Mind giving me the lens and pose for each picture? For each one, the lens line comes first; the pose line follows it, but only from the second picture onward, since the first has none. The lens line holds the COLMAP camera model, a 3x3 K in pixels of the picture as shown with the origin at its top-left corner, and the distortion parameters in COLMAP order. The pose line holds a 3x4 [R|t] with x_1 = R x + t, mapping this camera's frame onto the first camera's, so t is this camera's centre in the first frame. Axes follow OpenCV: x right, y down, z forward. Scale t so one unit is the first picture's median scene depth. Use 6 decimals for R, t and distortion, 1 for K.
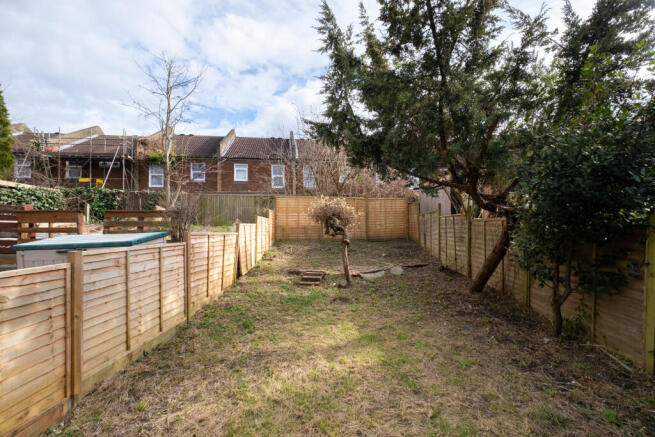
lens RADIAL K [[293.3, 0, 345.5], [0, 293.3, 220.6], [0, 0, 1]] dist [-0.013294, 0.000377]
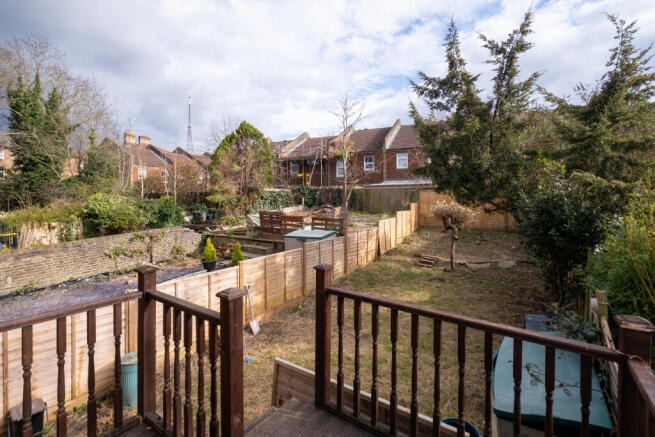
lens RADIAL K [[292.9, 0, 328.0], [0, 292.9, 198.9], [0, 0, 1]] dist [-0.000836, -0.000023]
pose [[0.805637, 0.000622, -0.592409, 0.189867], [0.011936, 0.999779, 0.017282, -0.076732], [0.592289, -0.020994, 0.805452, -0.231840]]
